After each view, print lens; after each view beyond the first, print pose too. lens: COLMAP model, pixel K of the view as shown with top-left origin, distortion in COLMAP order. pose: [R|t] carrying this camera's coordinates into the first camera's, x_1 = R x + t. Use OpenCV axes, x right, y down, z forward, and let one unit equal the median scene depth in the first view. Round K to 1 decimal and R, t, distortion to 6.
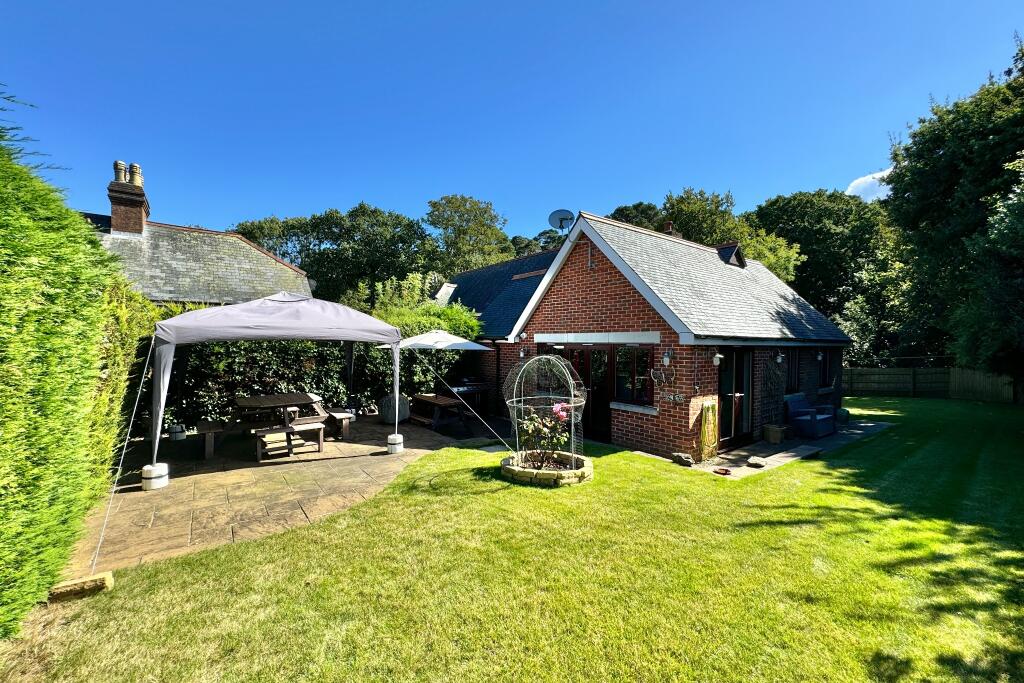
lens RADIAL K [[413.3, 0, 512.0], [0, 413.3, 341.5], [0, 0, 1]] dist [-0.001099, -0.000139]
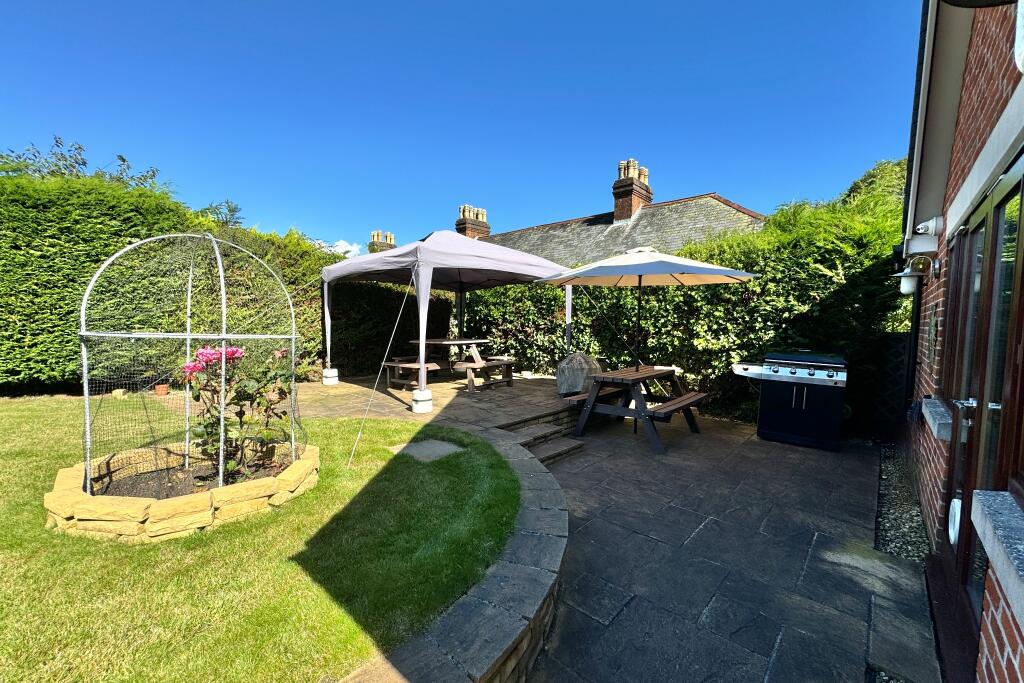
lens RADIAL K [[413.3, 0, 512.0], [0, 413.3, 341.5], [0, 0, 1]] dist [-0.001099, -0.000139]
pose [[0.186271, 0.041242, -0.981632, 0.363085], [-0.005715, 0.999147, 0.040893, 0.079077], [0.982482, -0.002008, 0.186348, 0.768081]]
